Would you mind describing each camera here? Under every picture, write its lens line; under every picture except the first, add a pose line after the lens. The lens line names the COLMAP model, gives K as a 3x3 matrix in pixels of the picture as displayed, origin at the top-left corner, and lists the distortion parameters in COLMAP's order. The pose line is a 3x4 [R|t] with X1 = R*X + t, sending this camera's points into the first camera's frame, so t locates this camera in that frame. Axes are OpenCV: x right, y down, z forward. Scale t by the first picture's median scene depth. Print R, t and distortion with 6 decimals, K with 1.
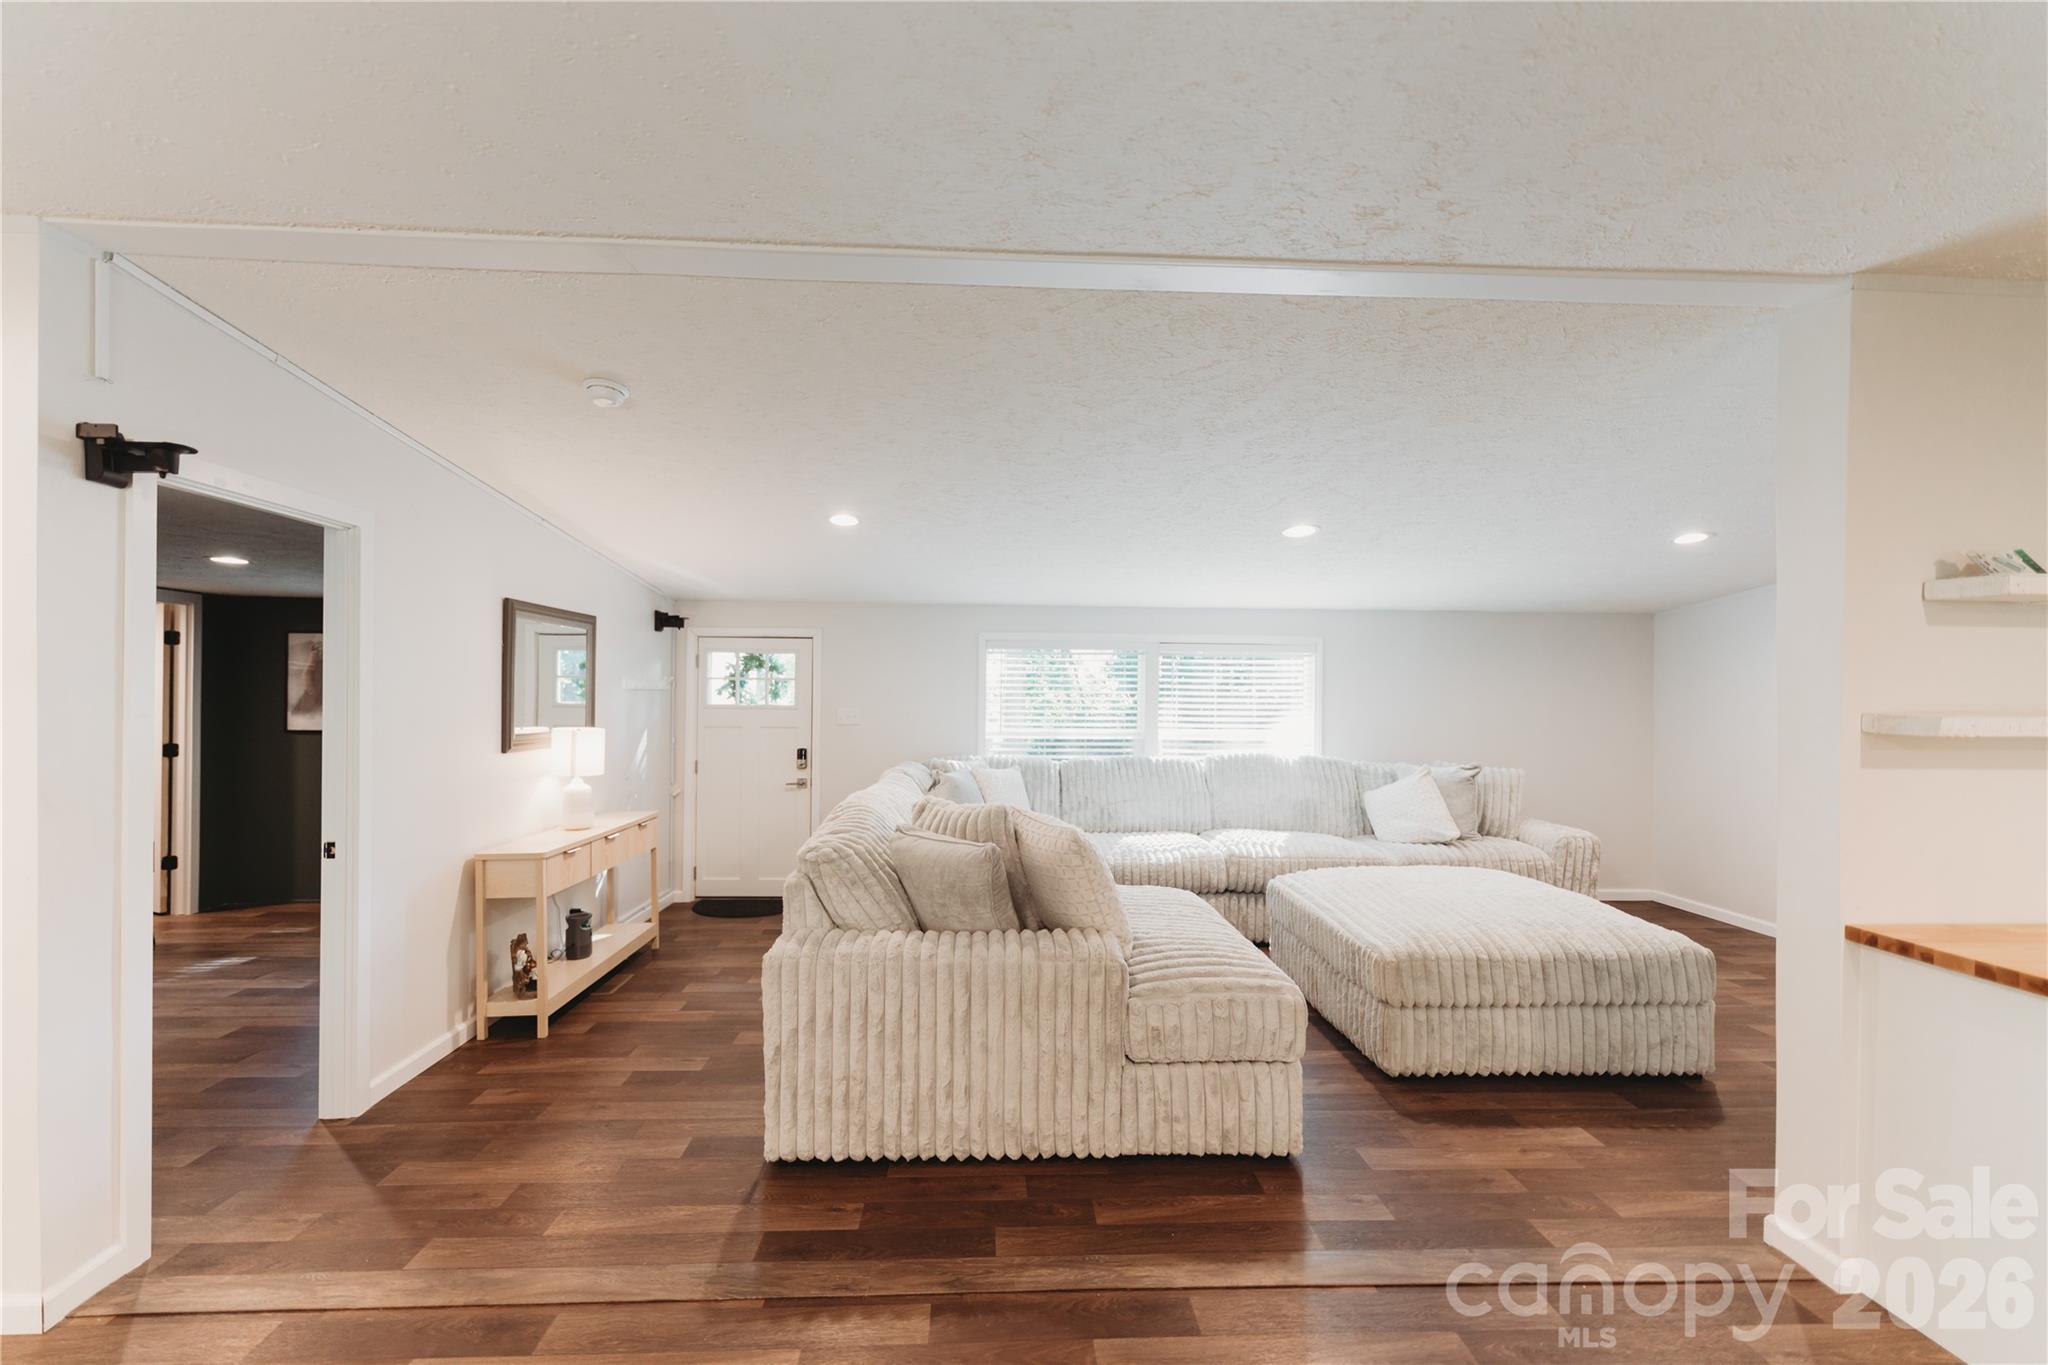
lens RADIAL K [[830.9, 0, 1023.2], [0, 830.9, 693.6], [0, 0, 1]] dist [-0.002759, -0.000644]
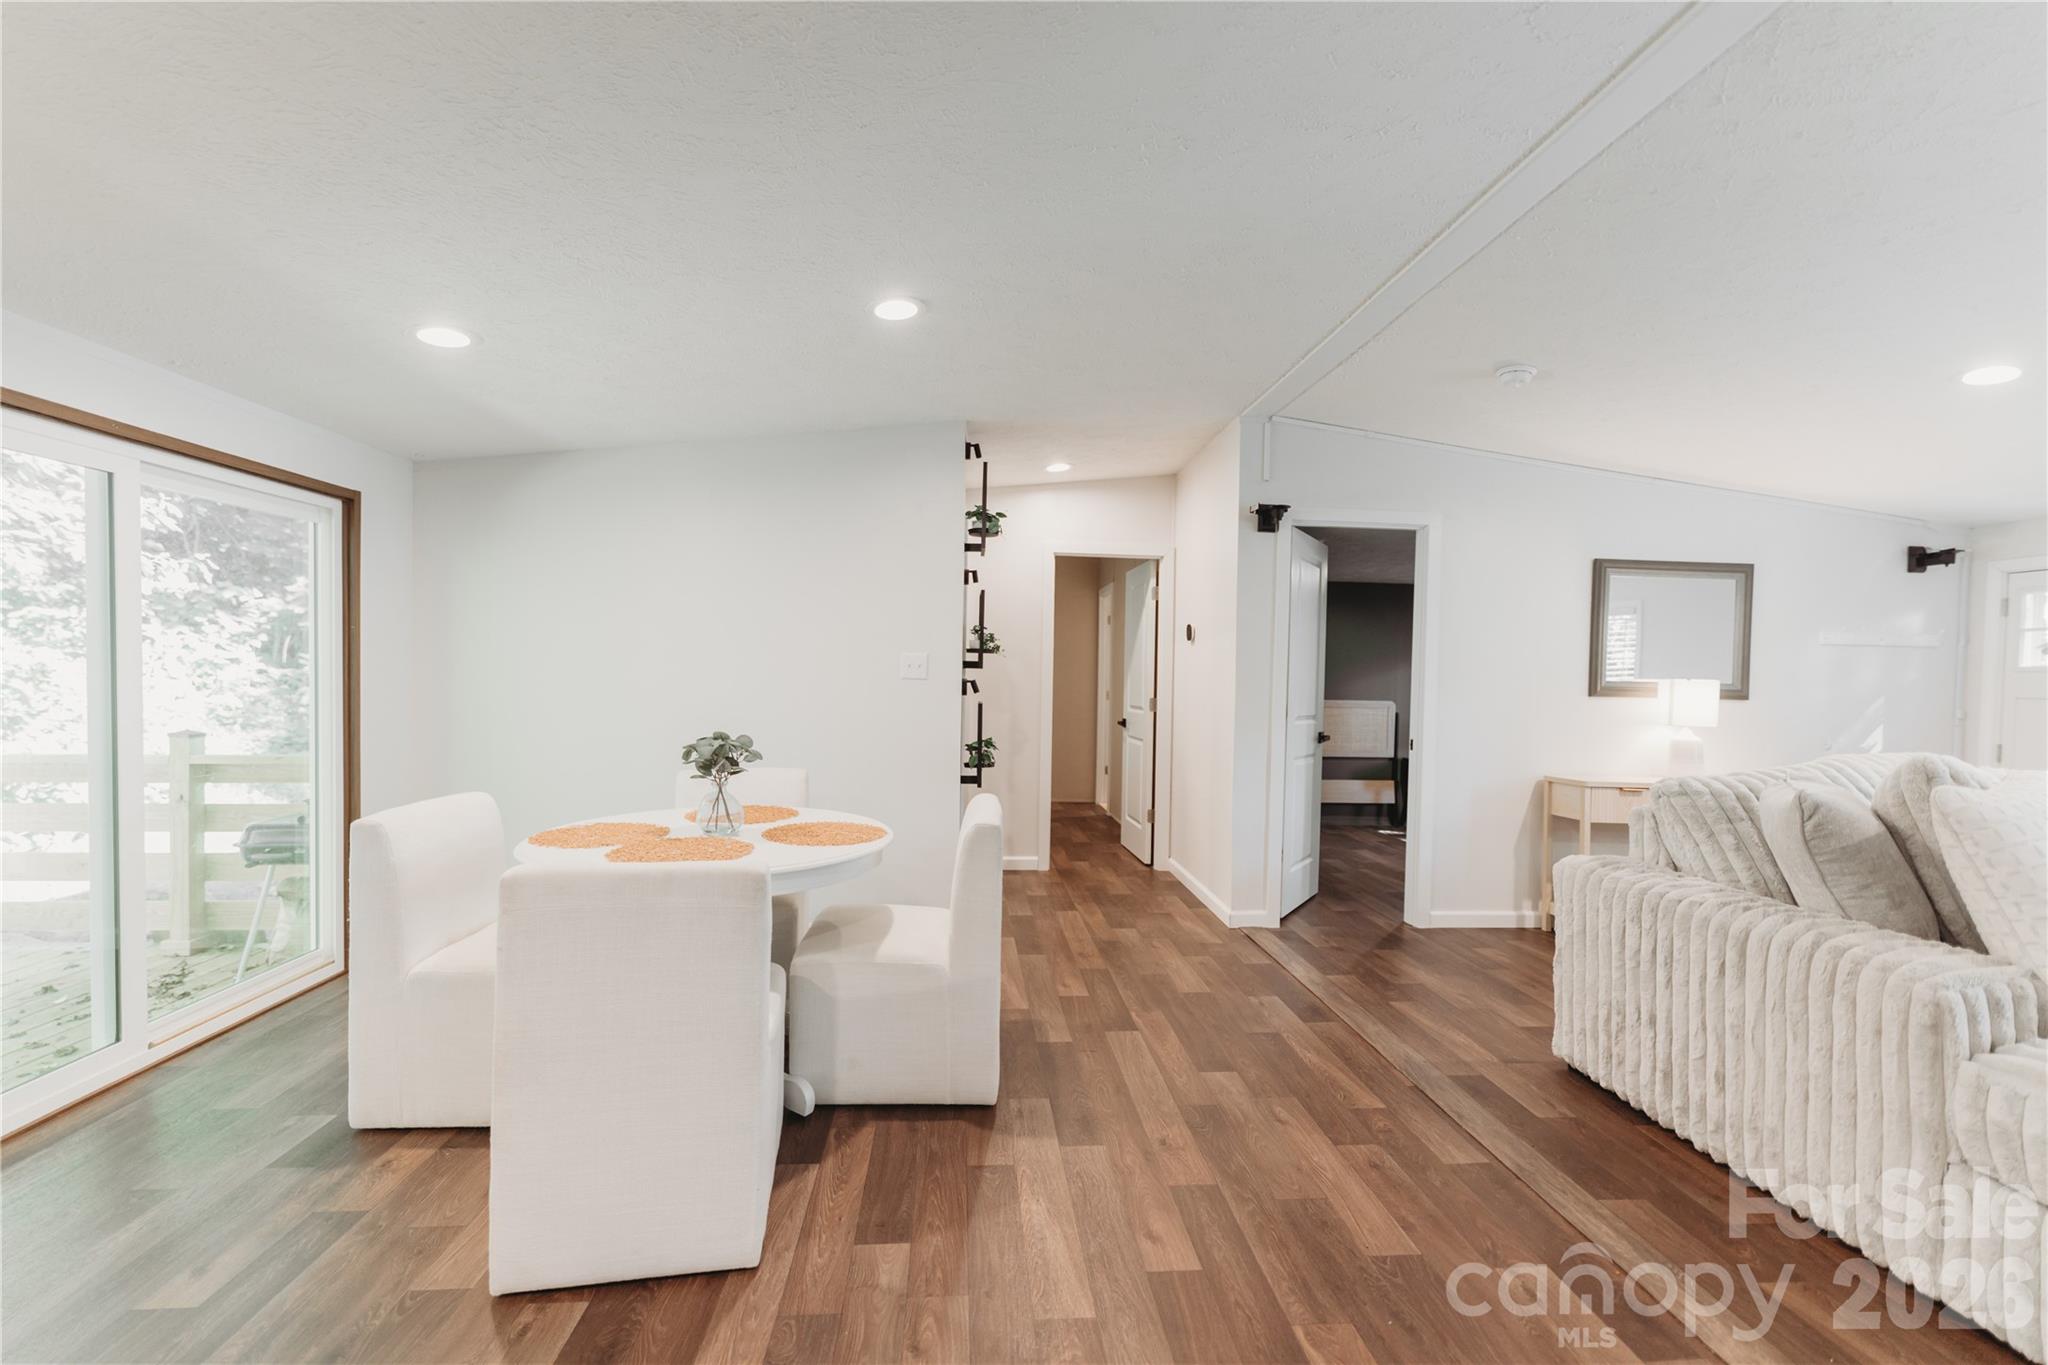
lens RADIAL K [[844.9, 0, 1017.3], [0, 844.9, 689.9], [0, 0, 1]] dist [0.003177, -0.000742]
pose [[0.024602, 0.009005, -0.999657, 0.560563], [-0.019443, 0.999775, 0.008528, 0.075475], [0.999508, 0.019227, 0.024772, 0.205965]]
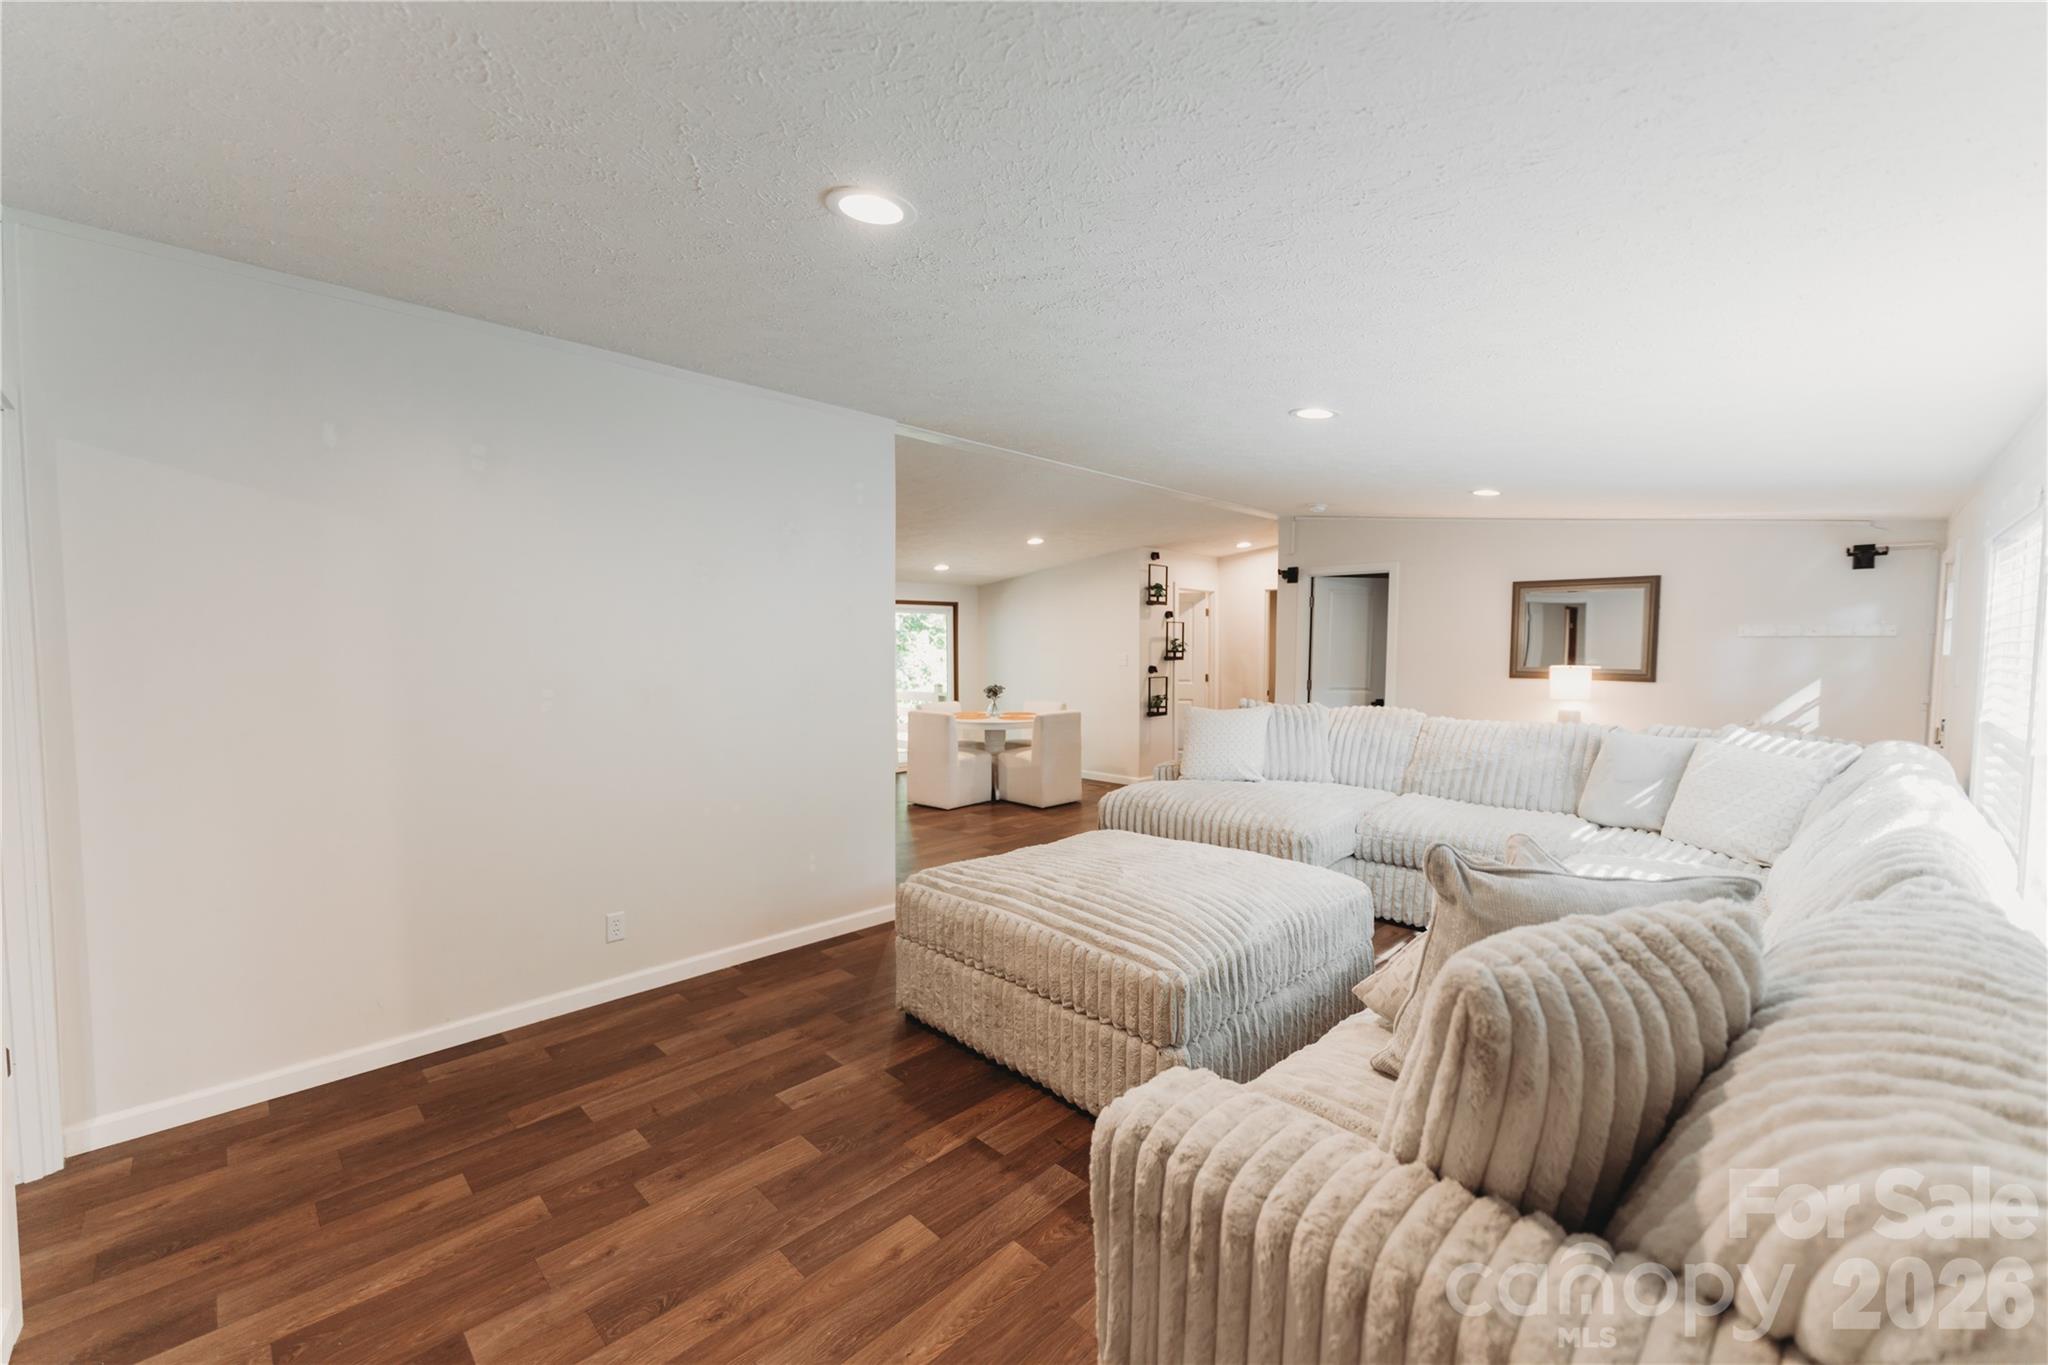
lens RADIAL K [[815.2, 0, 1022.5], [0, 815.2, 689.1], [0, 0, 1]] dist [0.007424, -0.003678]
pose [[-0.740108, 0.024588, -0.672039, 1.275993], [-0.010122, 0.998811, 0.047691, 0.030267], [0.672412, 0.042099, -0.738979, 1.691262]]
